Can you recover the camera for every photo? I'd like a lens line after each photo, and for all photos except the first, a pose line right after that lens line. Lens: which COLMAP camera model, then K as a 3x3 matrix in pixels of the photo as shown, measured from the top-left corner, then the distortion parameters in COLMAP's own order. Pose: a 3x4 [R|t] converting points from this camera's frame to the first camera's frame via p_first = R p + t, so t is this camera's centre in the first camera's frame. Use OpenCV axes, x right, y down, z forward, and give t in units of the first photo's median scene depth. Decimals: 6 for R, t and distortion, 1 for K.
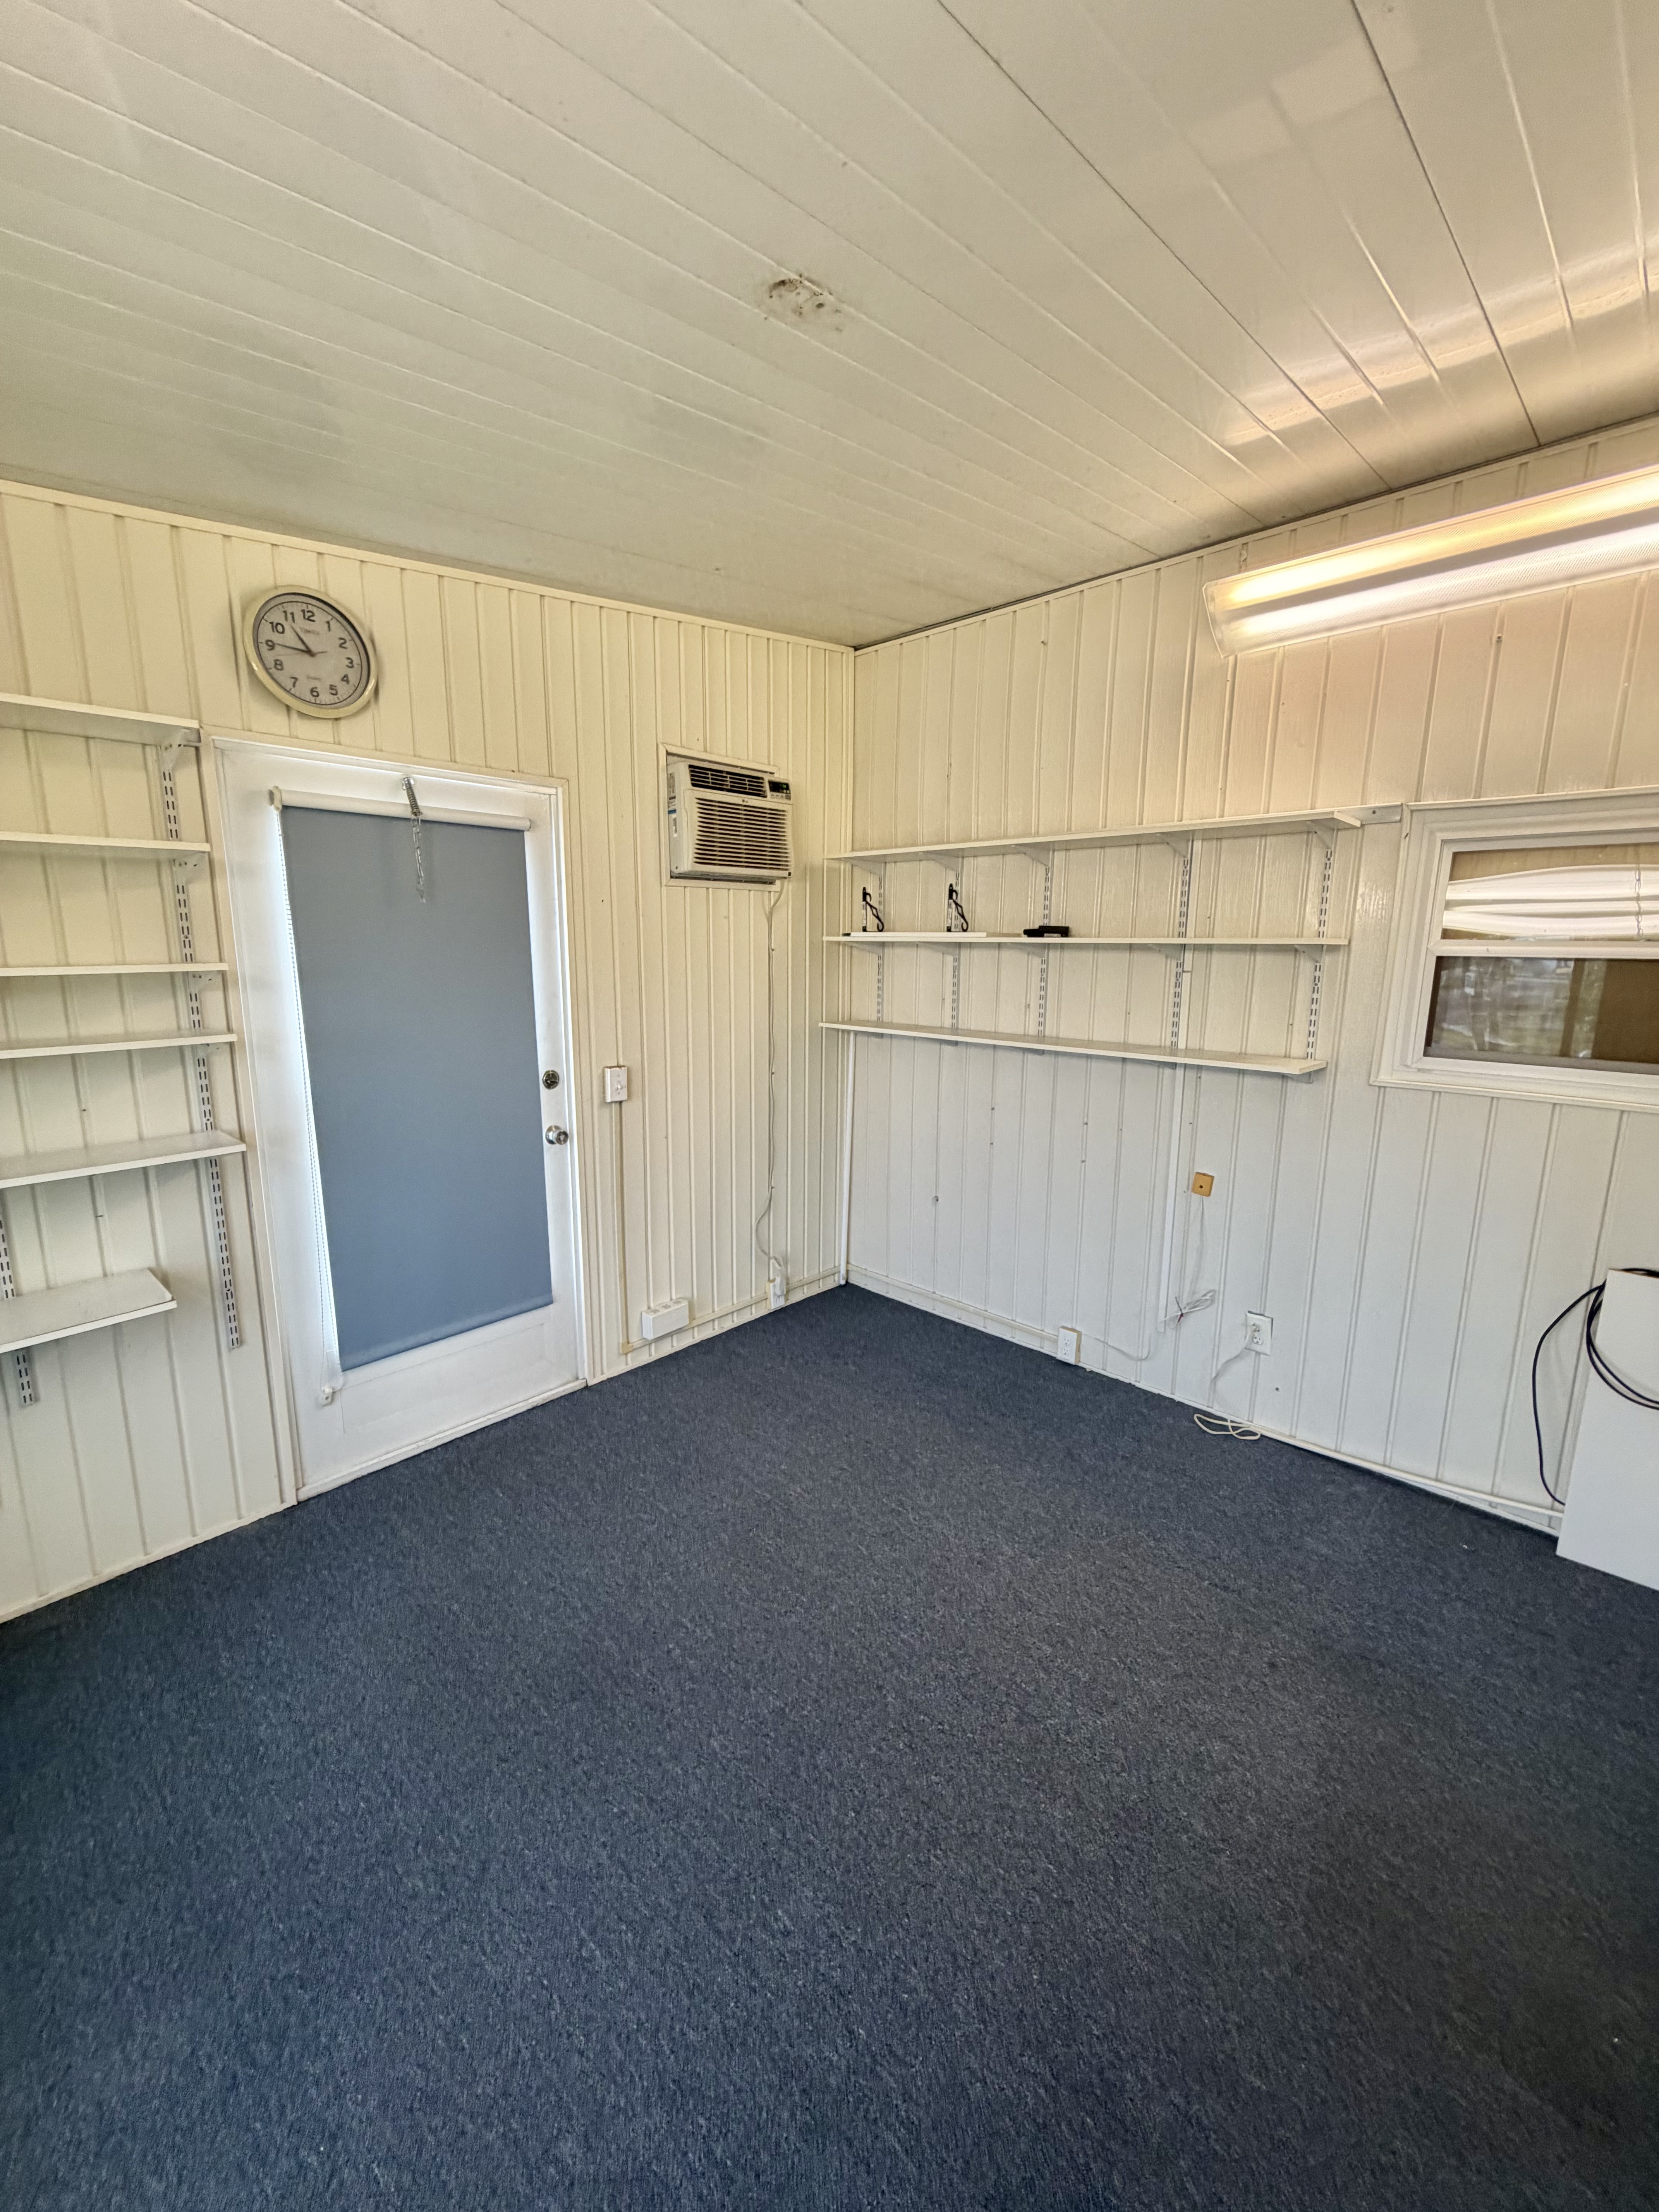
lens RADIAL K [[880.1, 0, 836.3], [0, 880.1, 1106.1], [0, 0, 1]] dist [-0.000680, -0.000545]
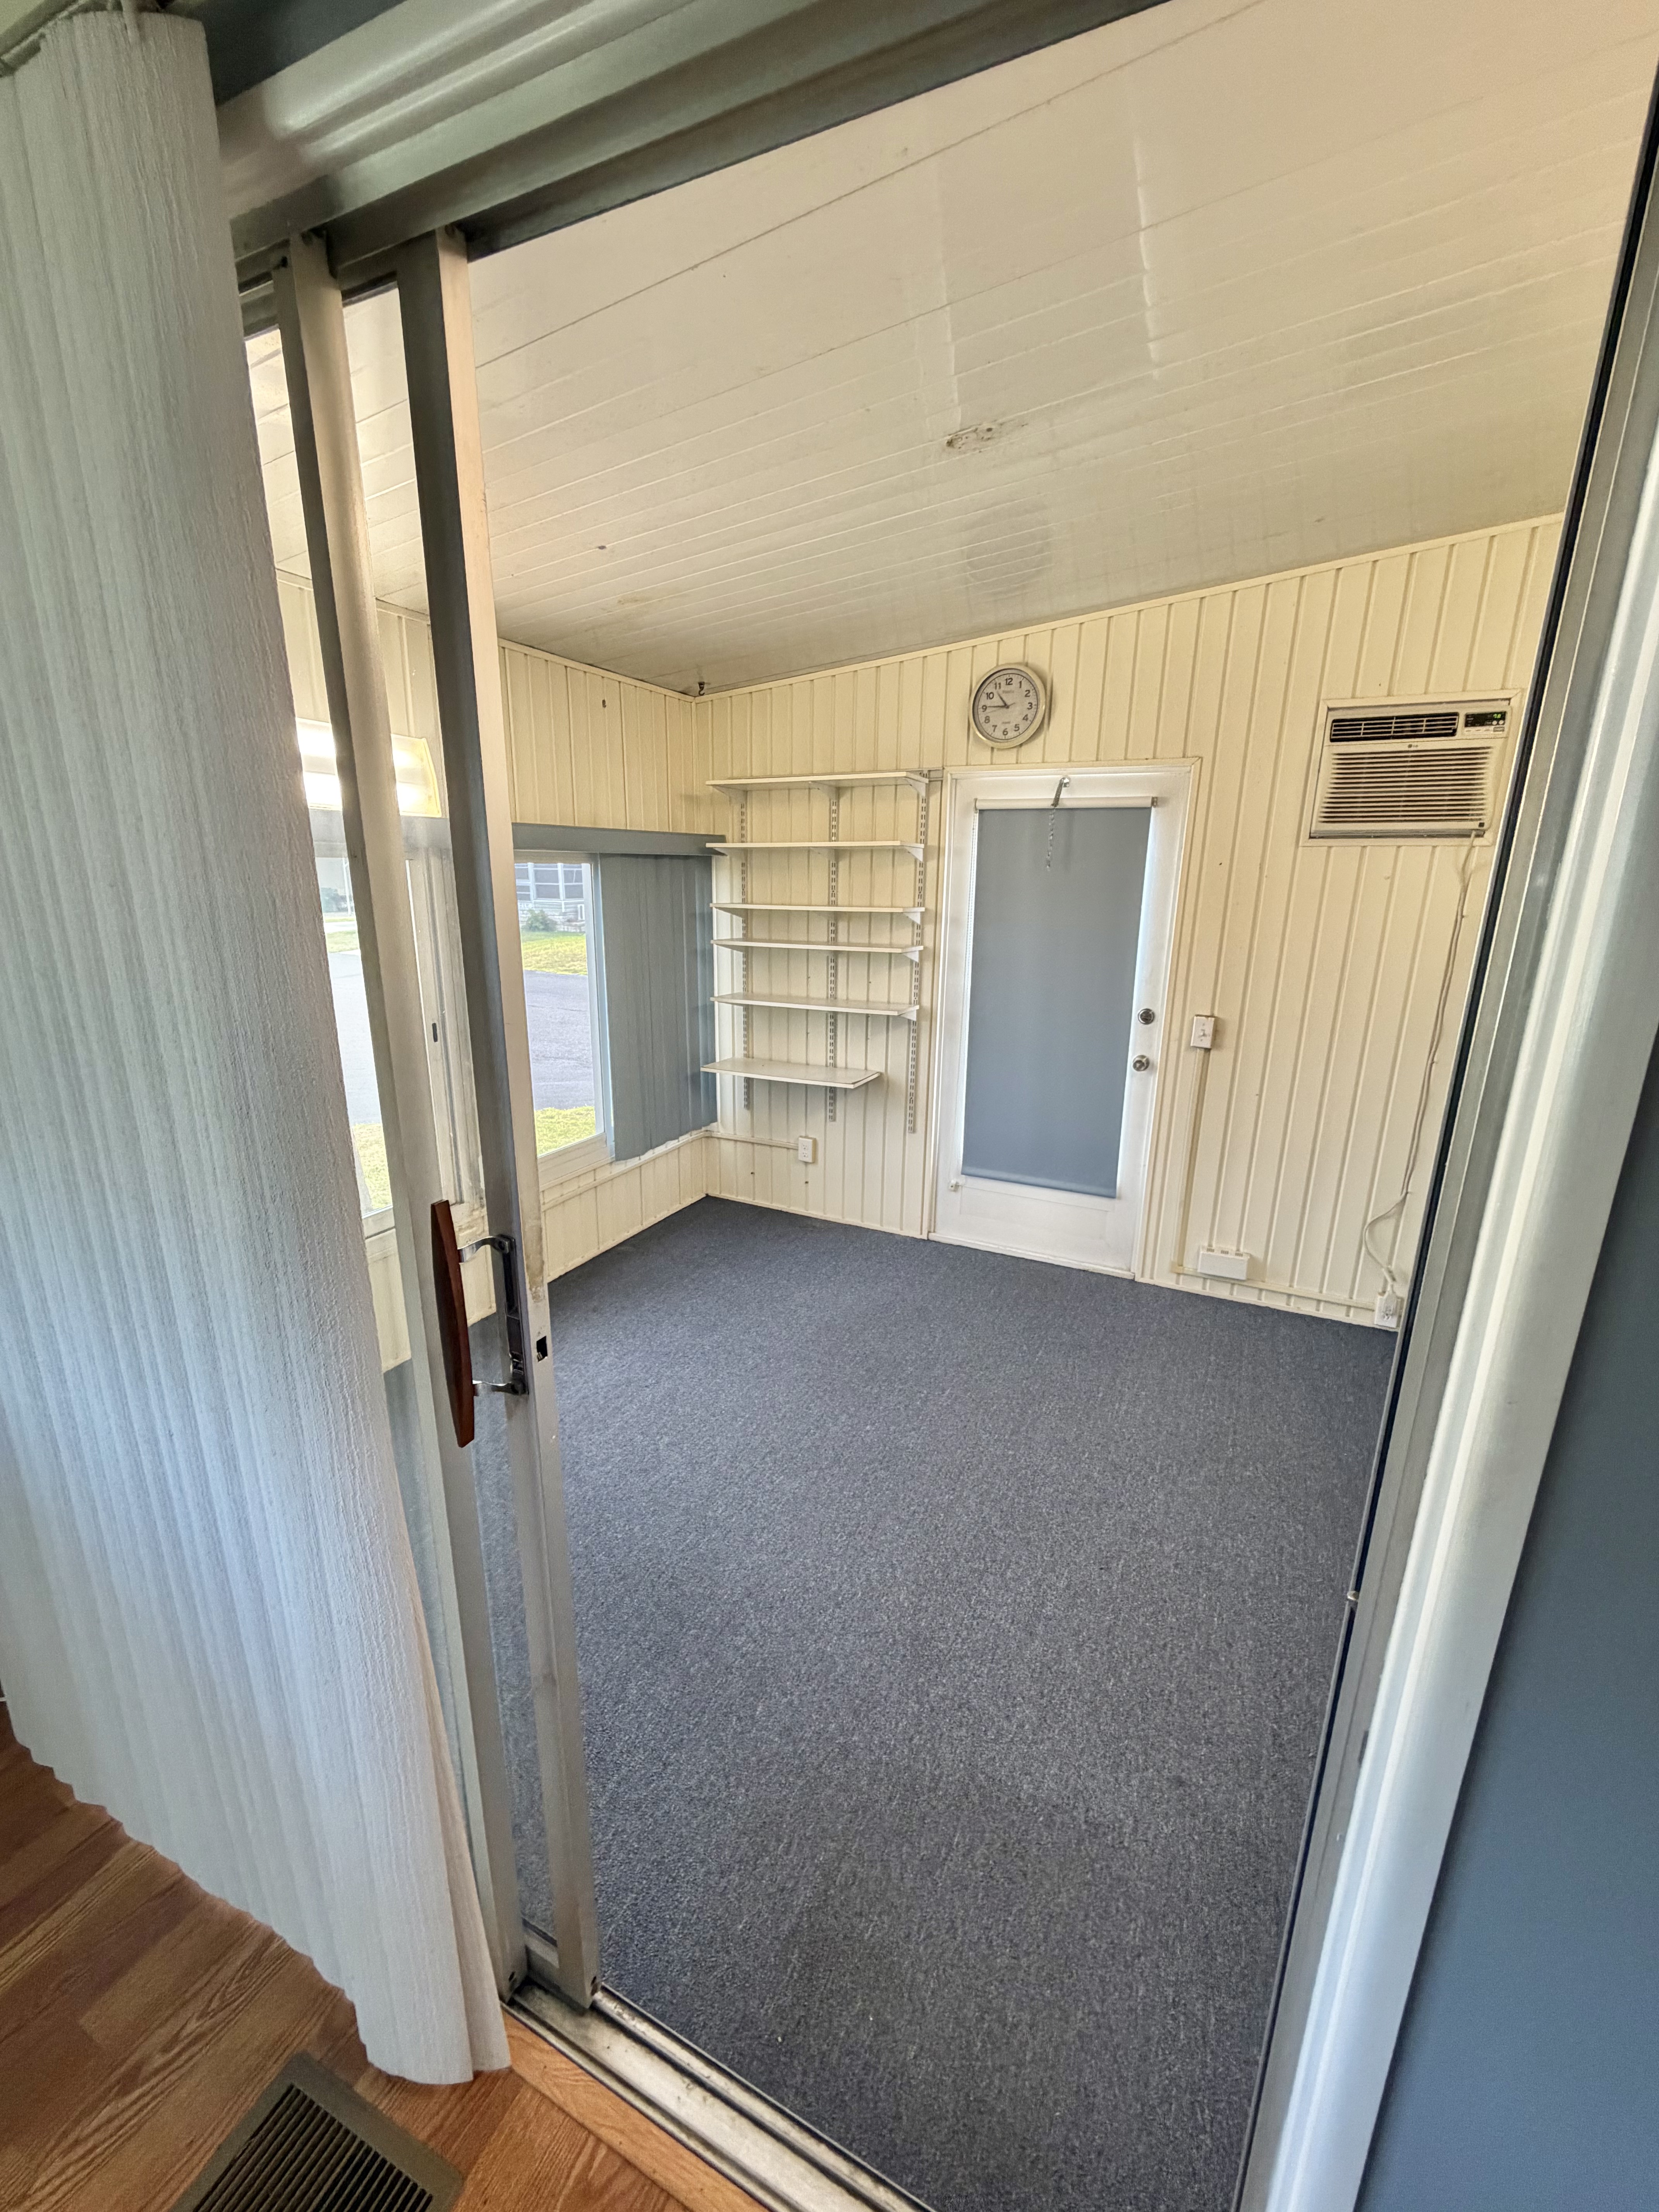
lens RADIAL K [[880.1, 0, 830.9], [0, 880.1, 1103.2], [0, 0, 1]] dist [-0.000680, -0.000545]
pose [[0.299384, 0.240670, -0.923281, 0.775515], [-0.187673, 0.963615, 0.190329, -0.072737], [0.935494, 0.116293, 0.333658, 0.245785]]
